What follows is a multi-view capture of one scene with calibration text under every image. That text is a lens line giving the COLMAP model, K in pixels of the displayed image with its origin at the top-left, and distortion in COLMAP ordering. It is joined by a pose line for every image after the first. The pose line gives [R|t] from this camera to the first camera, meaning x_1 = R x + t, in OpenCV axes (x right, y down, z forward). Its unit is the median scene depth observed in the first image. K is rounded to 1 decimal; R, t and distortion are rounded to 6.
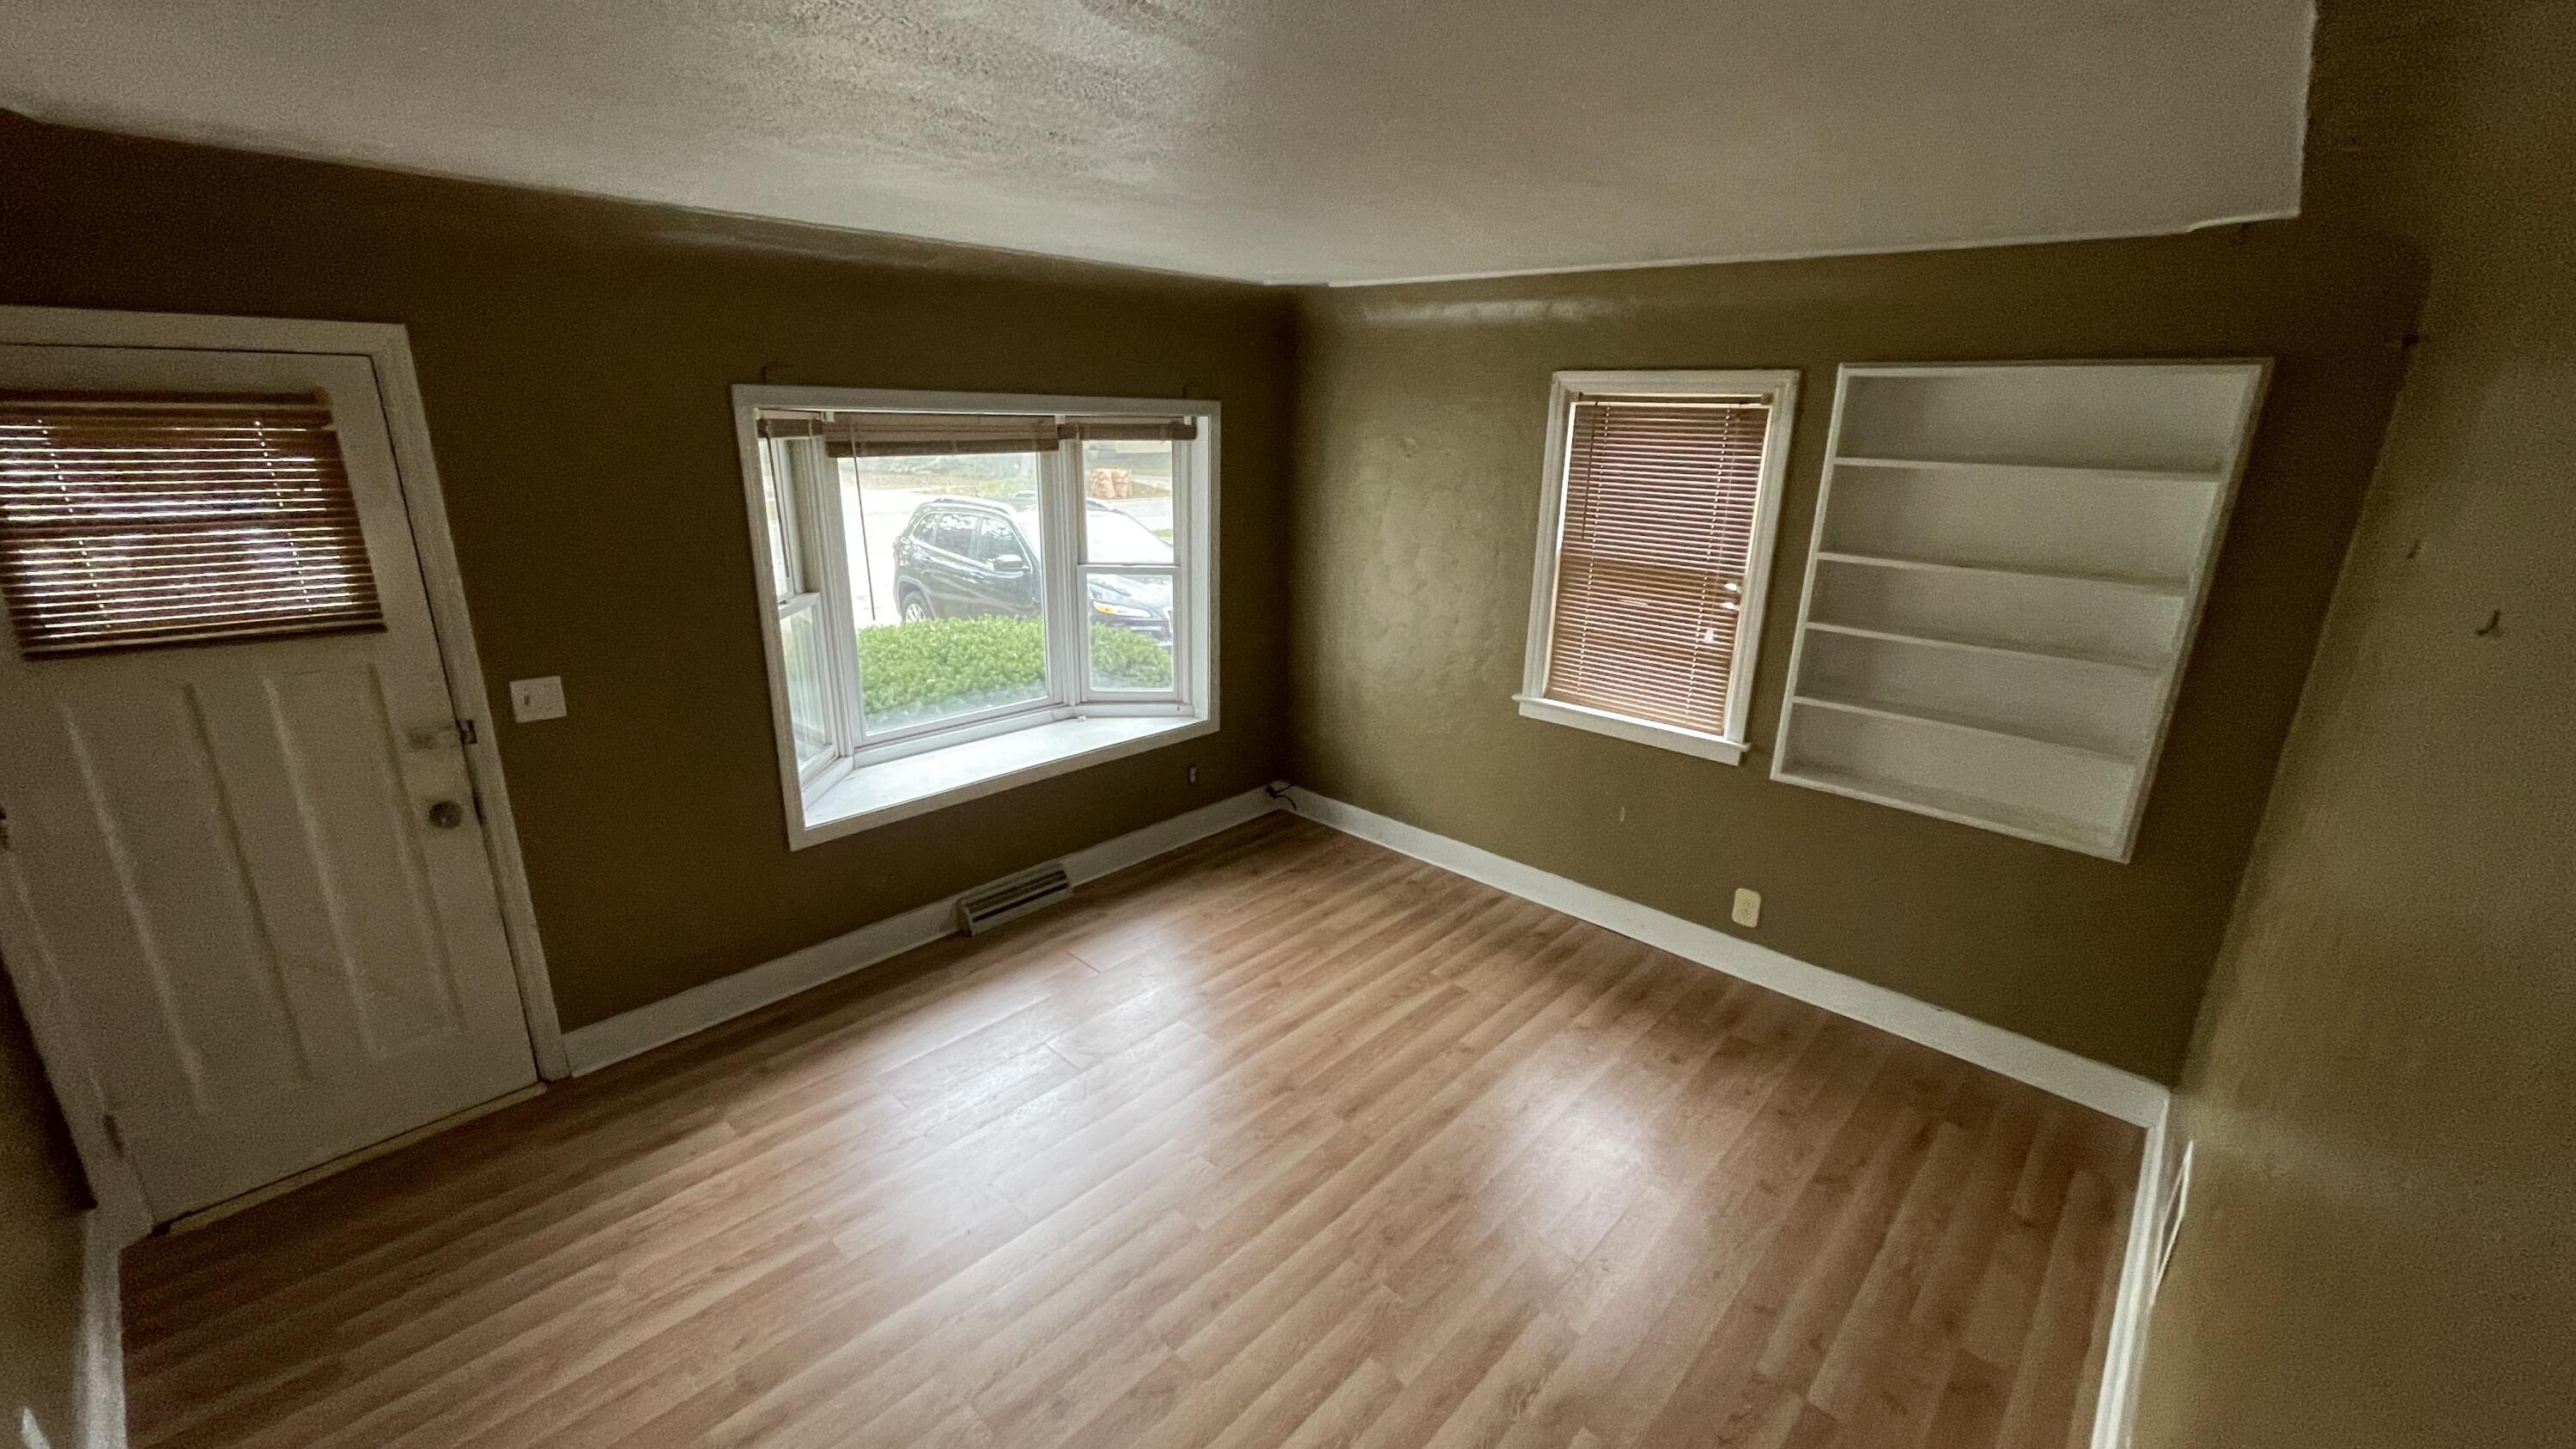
lens RADIAL K [[1034.5, 0, 1275.7], [0, 1034.5, 731.7], [0, 0, 1]] dist [0.000841, 0.000018]
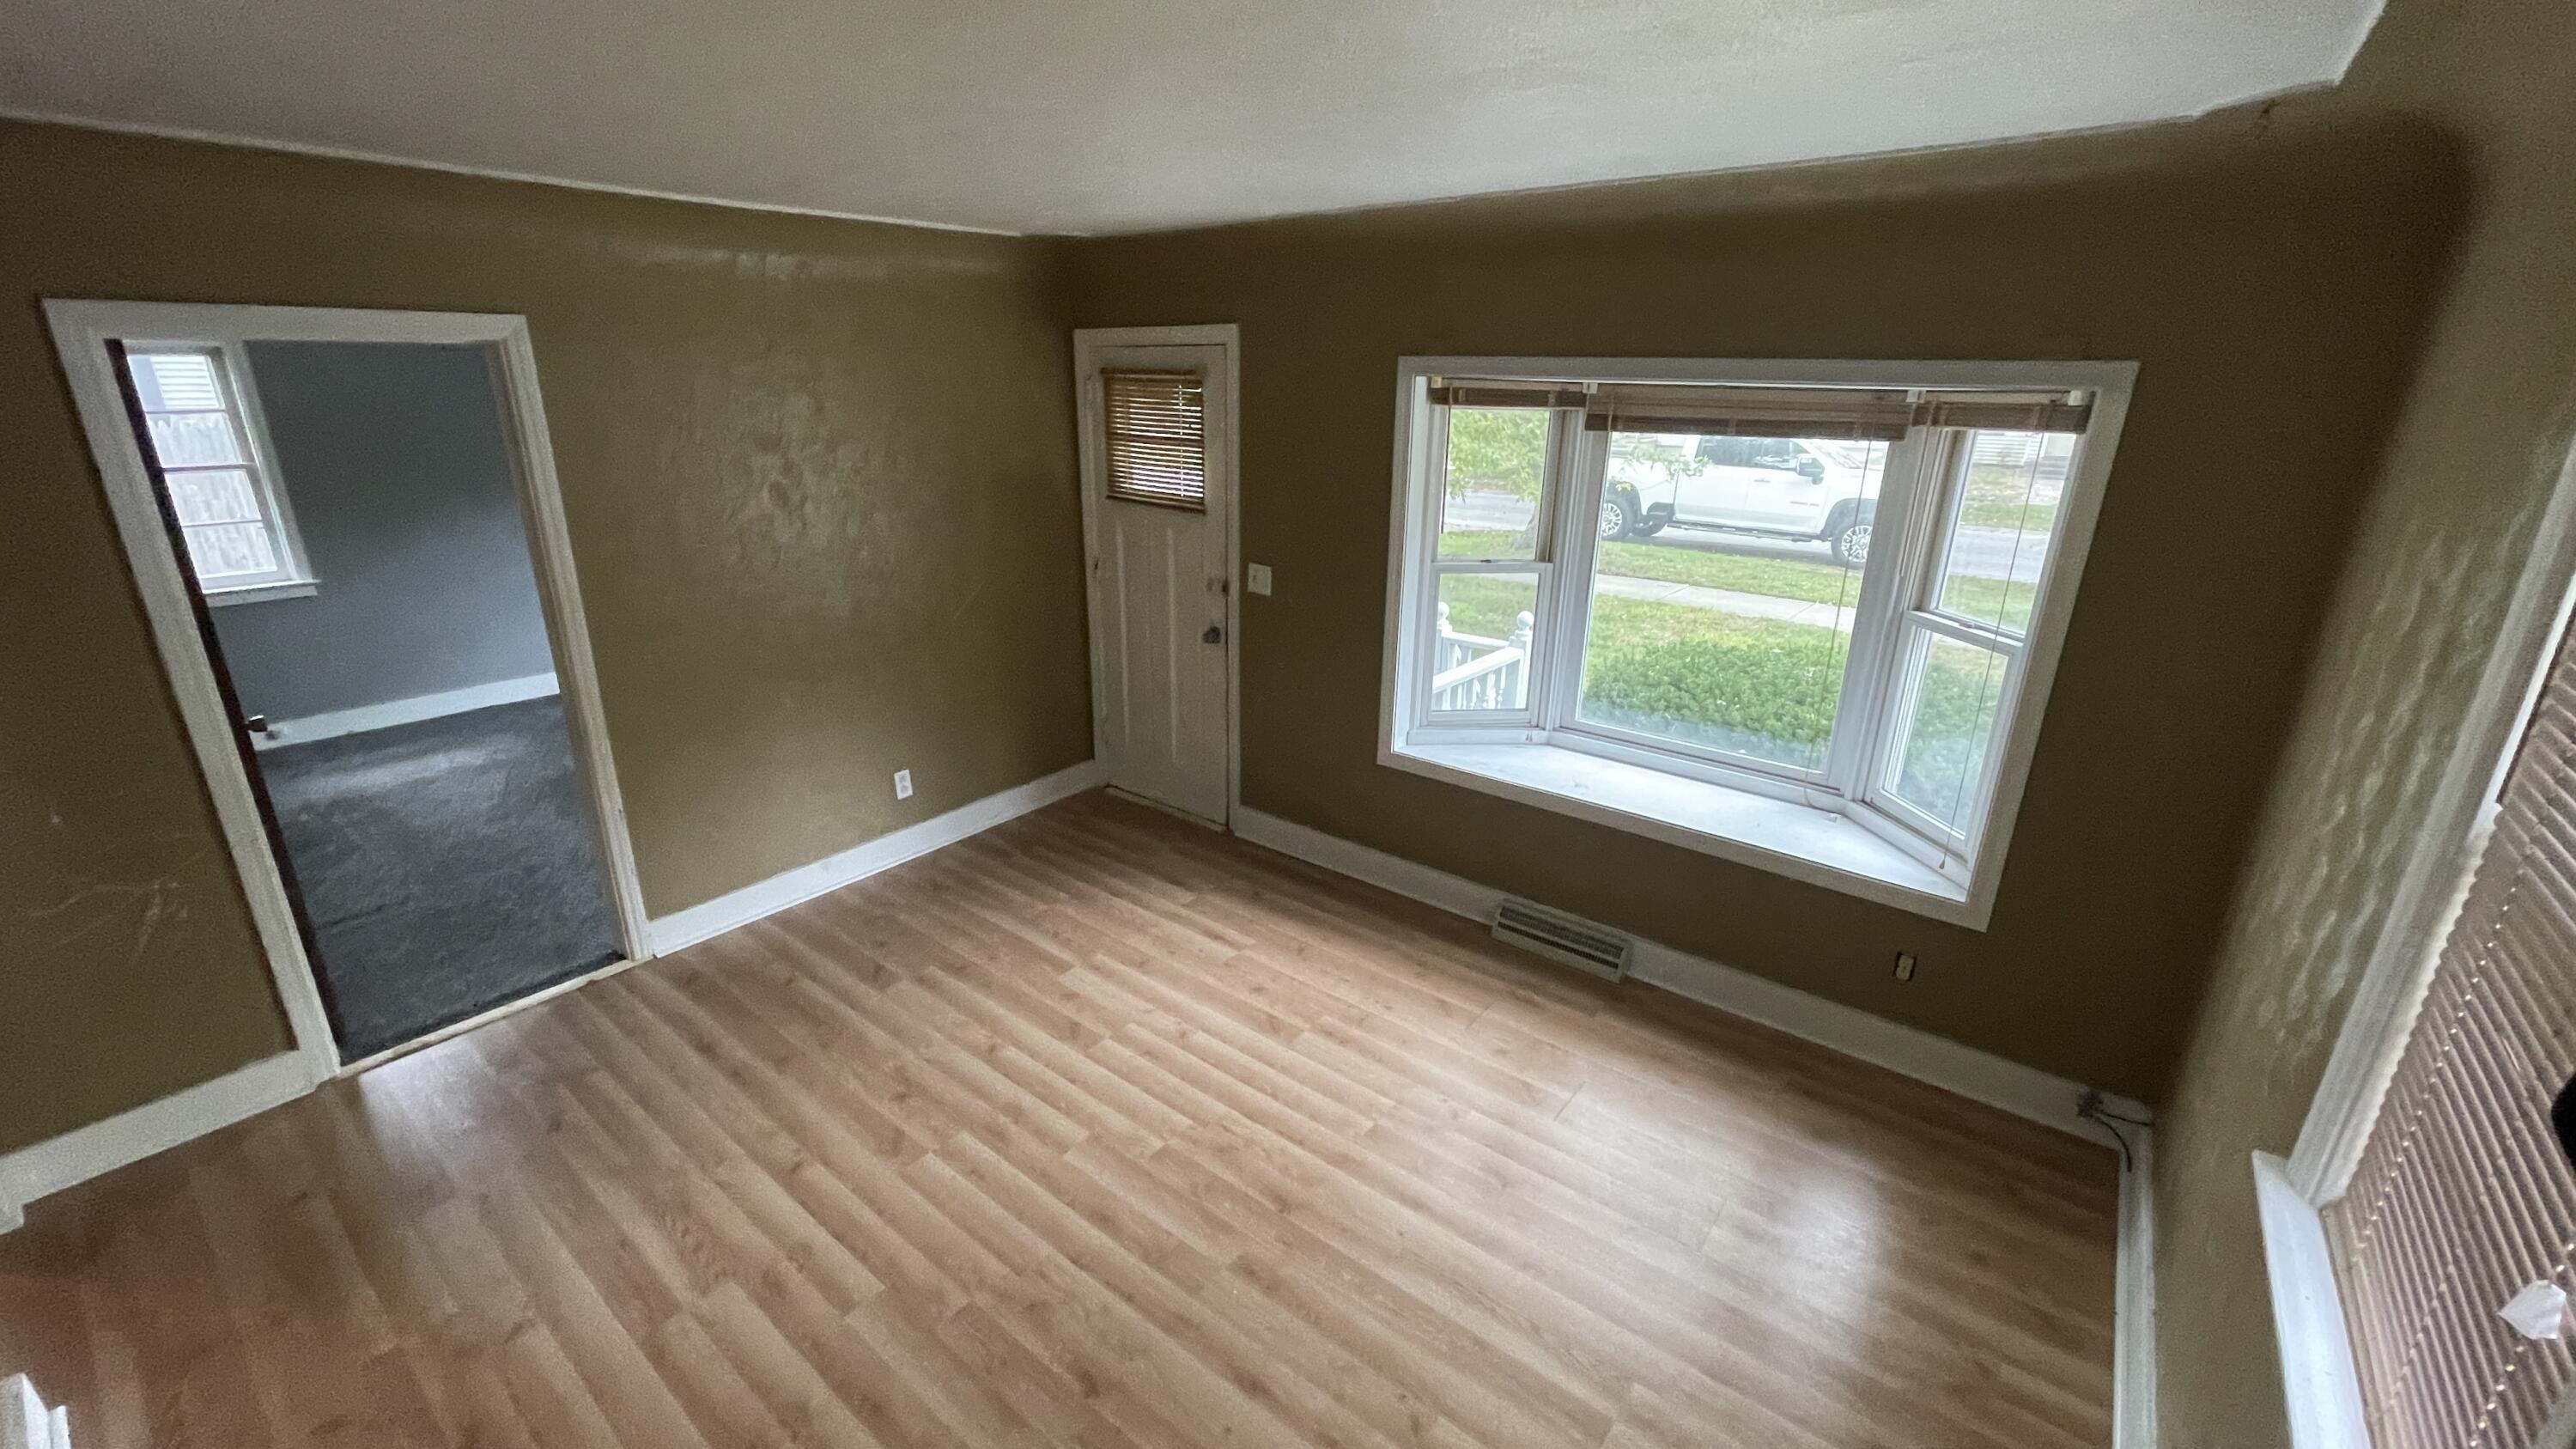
lens RADIAL K [[1034.5, 0, 1275.7], [0, 1034.5, 731.7], [0, 0, 1]] dist [0.000841, 0.000018]
pose [[0.074696, 0.309087, -0.948096, 0.567328], [-0.307285, 0.911622, 0.272987, -0.183896], [0.948681, 0.270945, 0.163072, 0.645243]]
